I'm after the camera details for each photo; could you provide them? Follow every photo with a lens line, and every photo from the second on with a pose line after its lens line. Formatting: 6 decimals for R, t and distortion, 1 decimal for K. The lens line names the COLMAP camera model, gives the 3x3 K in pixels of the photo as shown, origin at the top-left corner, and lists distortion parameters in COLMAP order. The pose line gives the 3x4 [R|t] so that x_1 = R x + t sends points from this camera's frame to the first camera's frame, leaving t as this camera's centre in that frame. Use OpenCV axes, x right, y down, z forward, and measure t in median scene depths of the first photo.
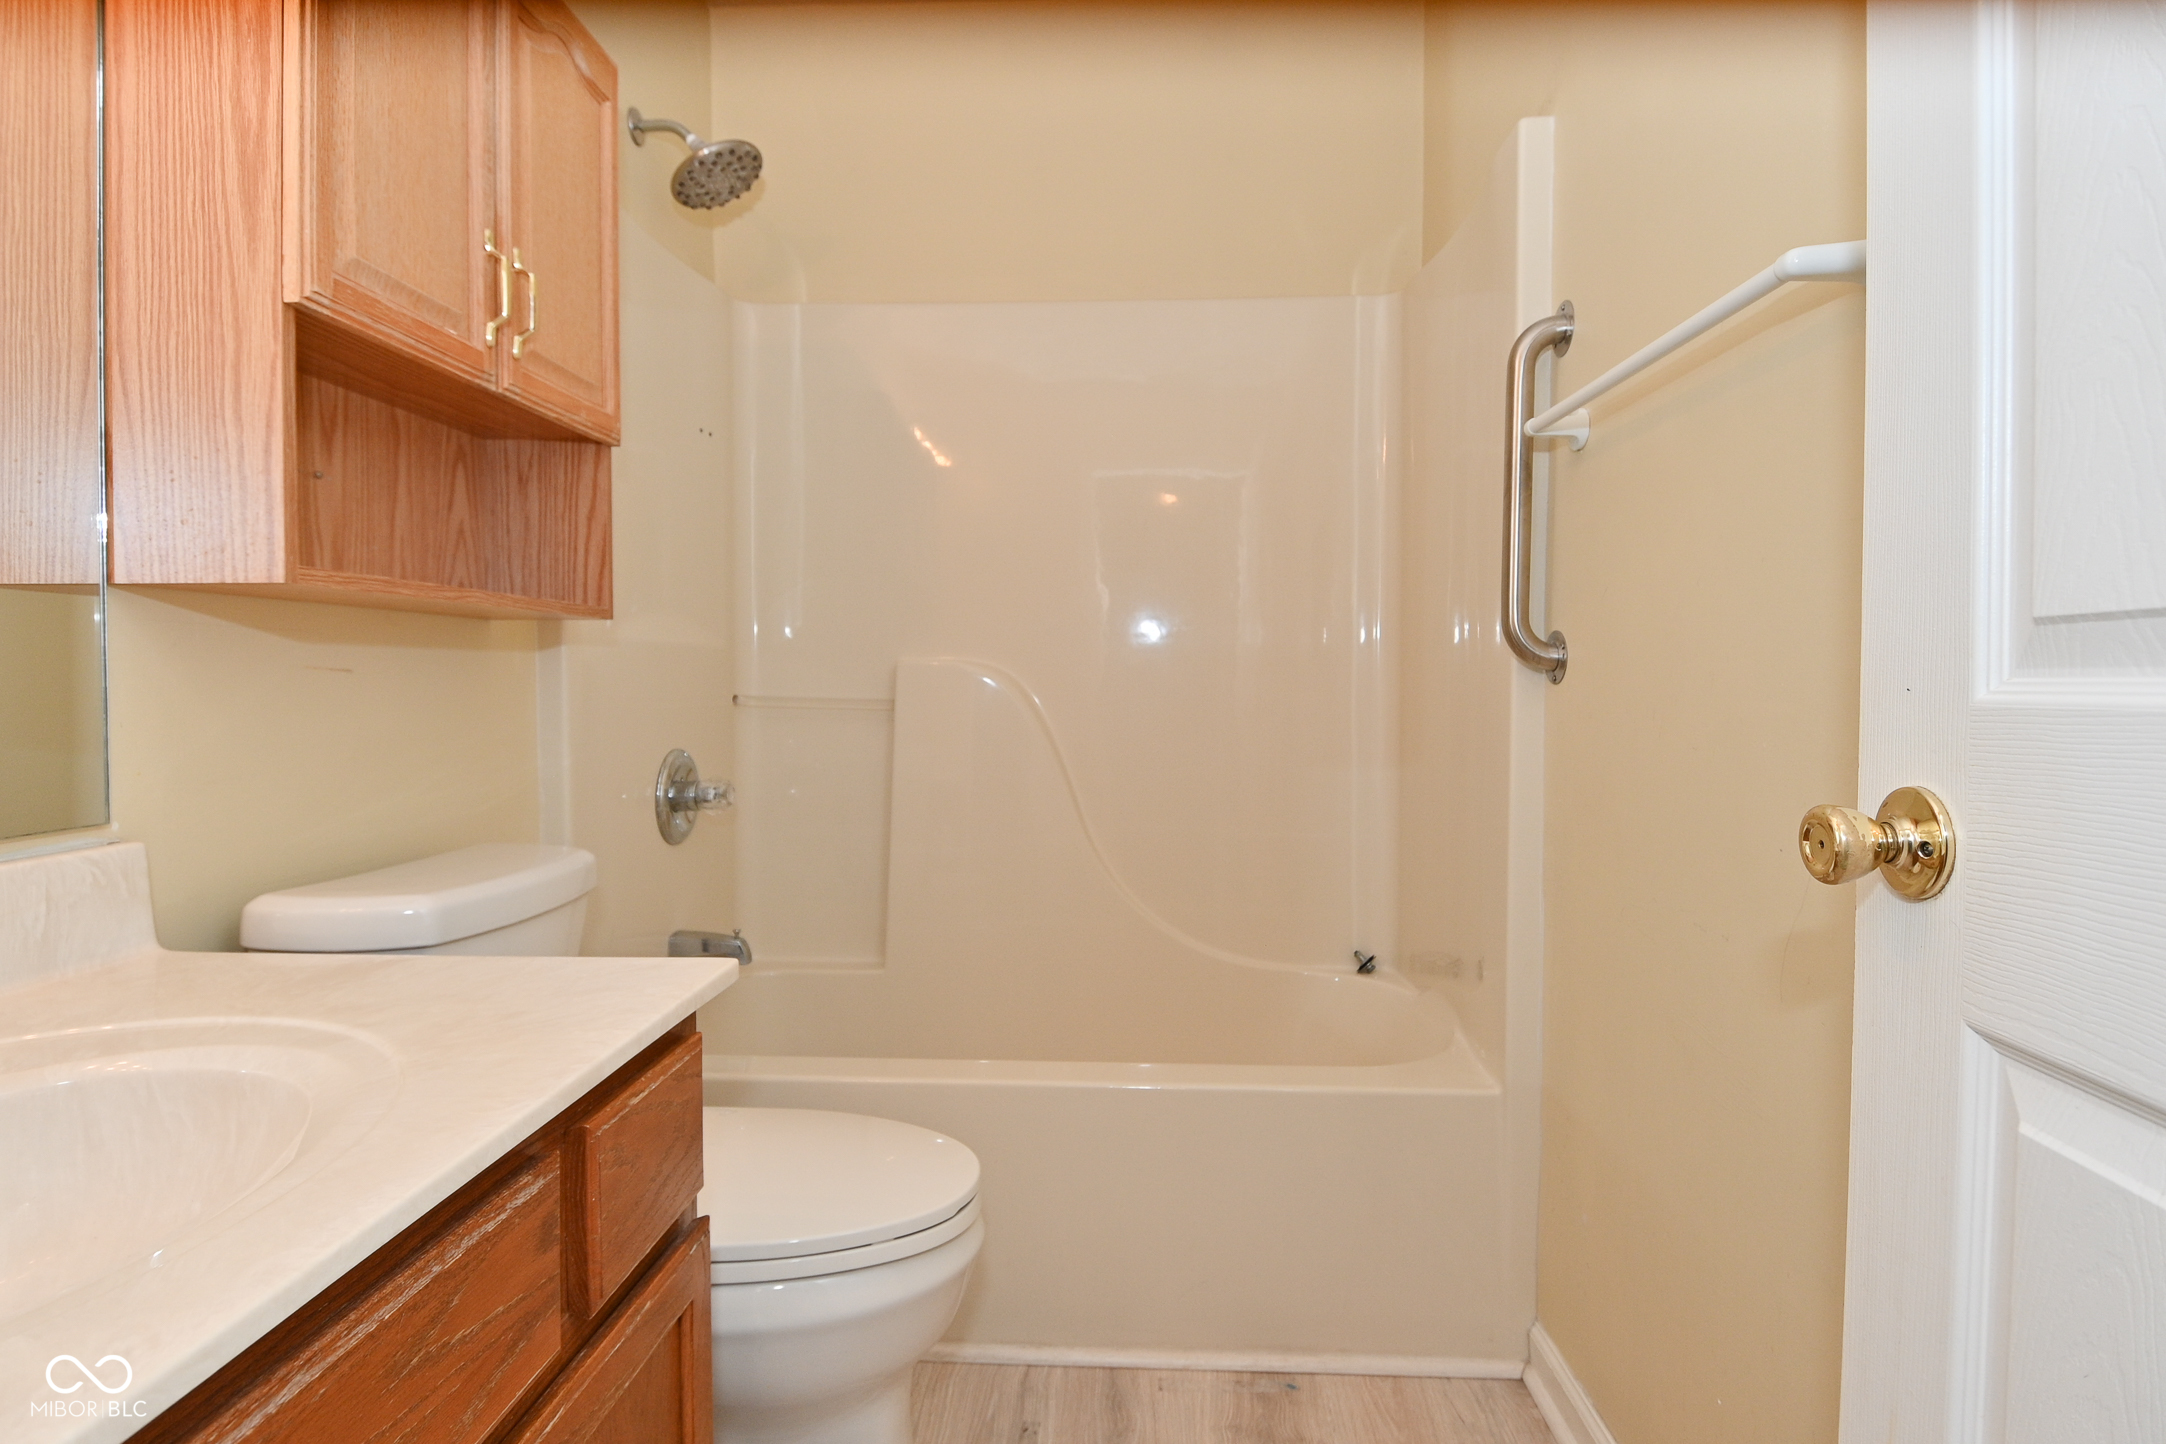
lens RADIAL K [[1141.0, 0, 1083.0], [0, 1141.0, 715.5], [0, 0, 1]] dist [-0.001240, -0.014421]
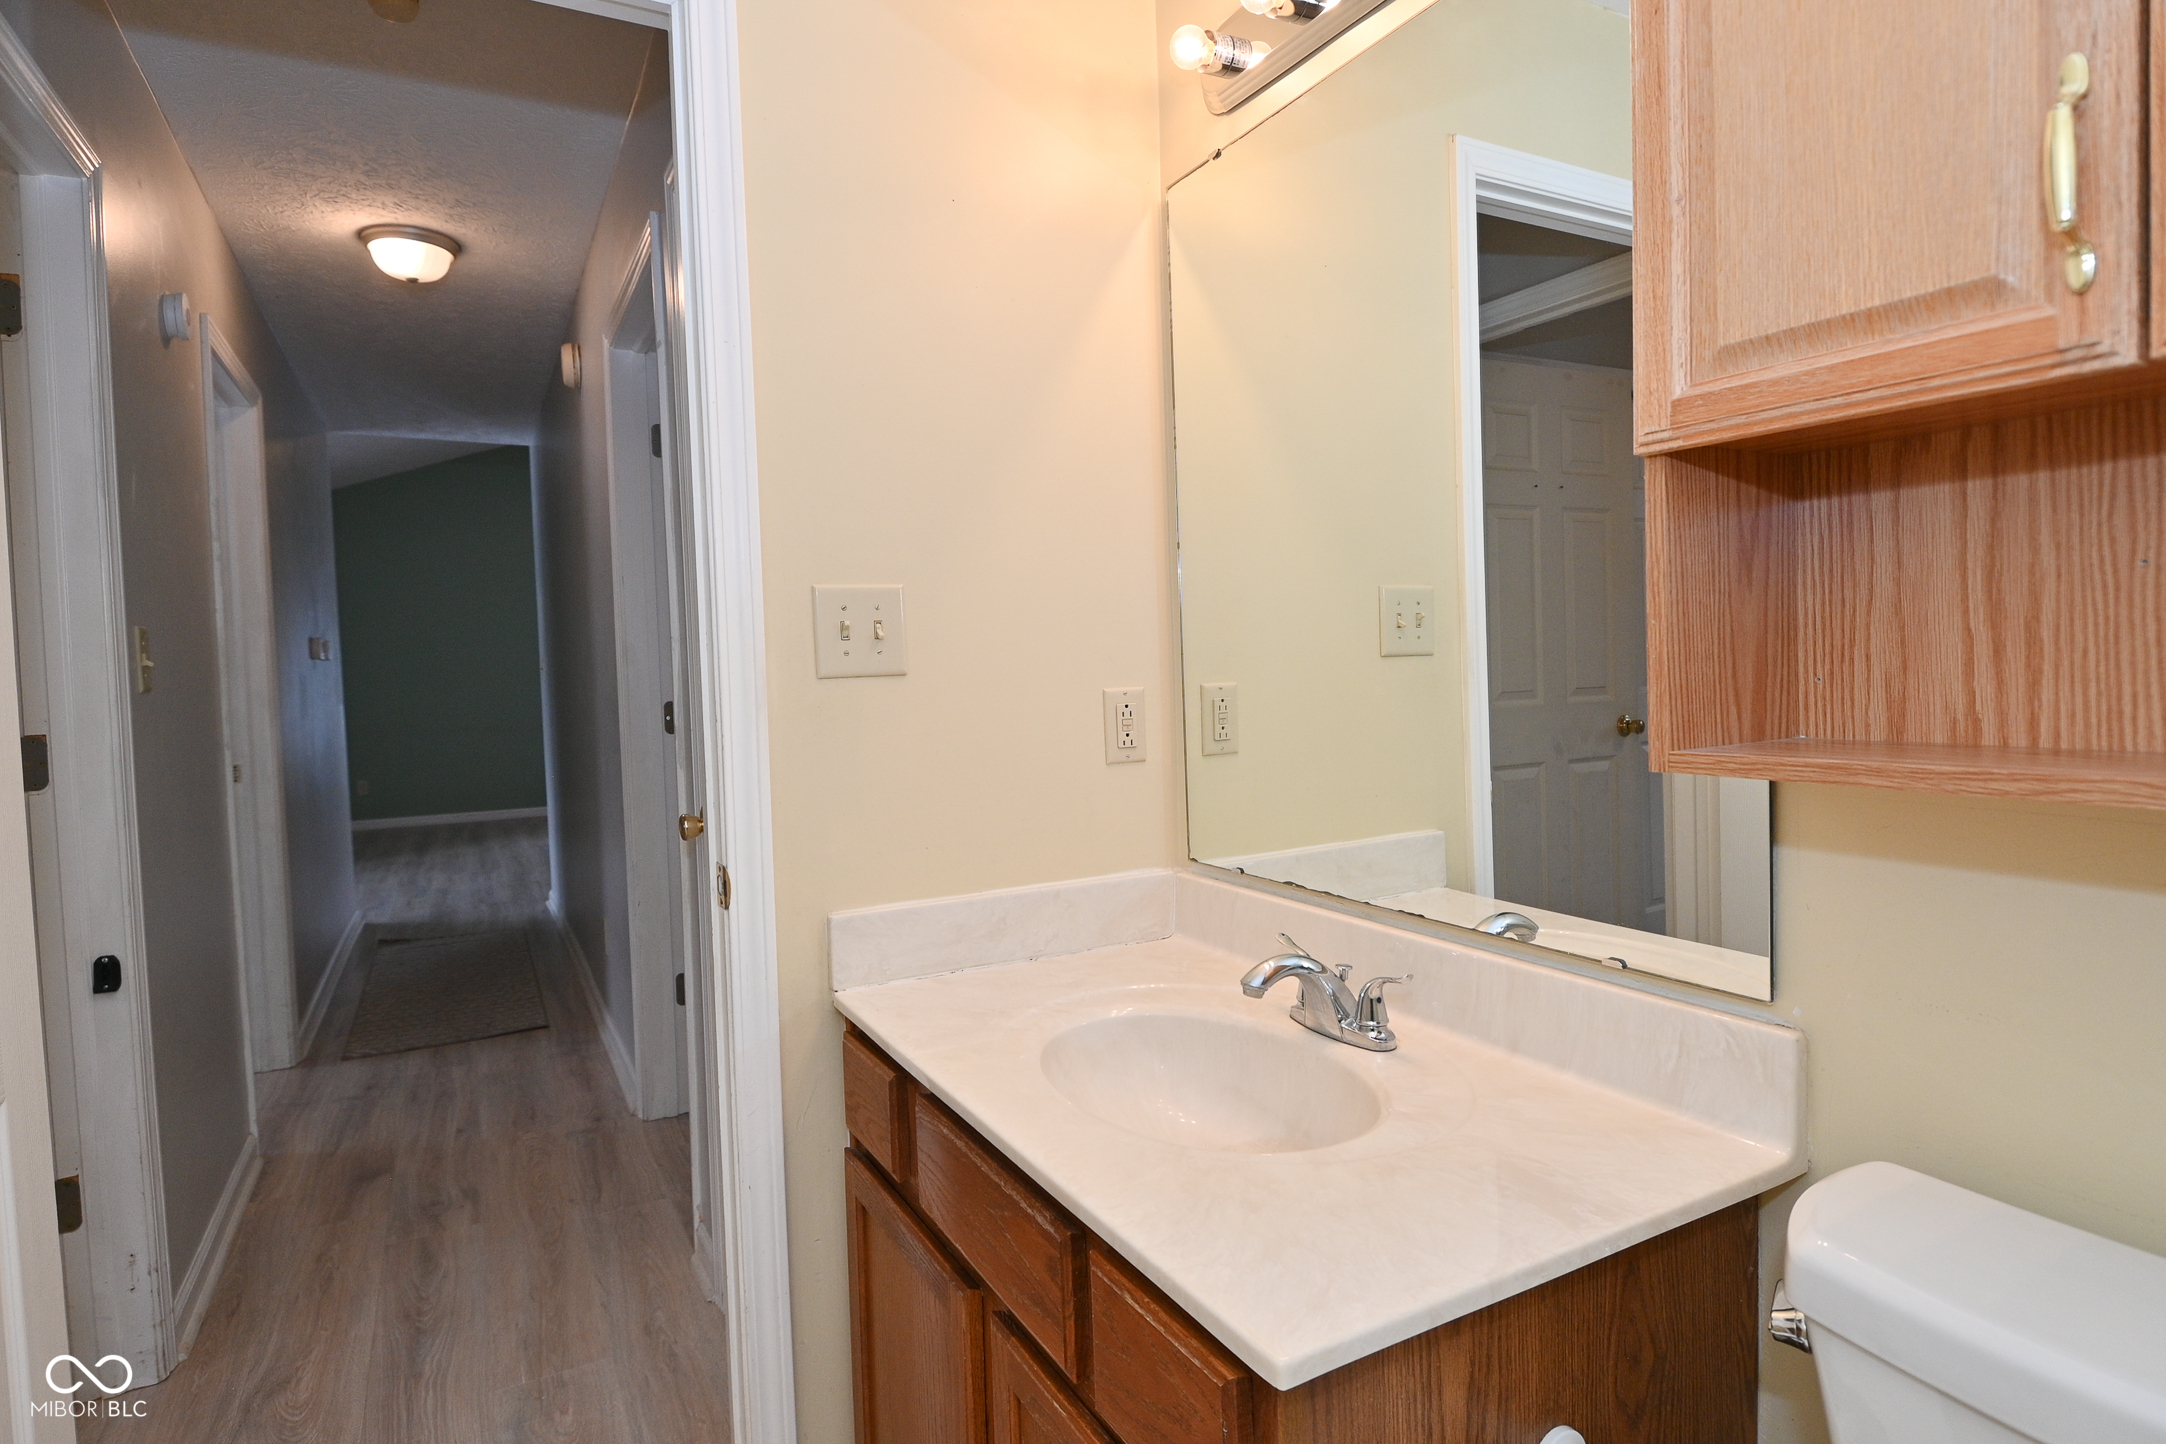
lens RADIAL K [[1141.0, 0, 1078.1], [0, 1141.0, 711.6], [0, 0, 1]] dist [-0.001240, -0.014421]
pose [[-0.853332, 0.043577, -0.519544, 0.152432], [0.010868, 0.997771, 0.065839, -0.242629], [0.521255, 0.050536, -0.851903, 1.630273]]
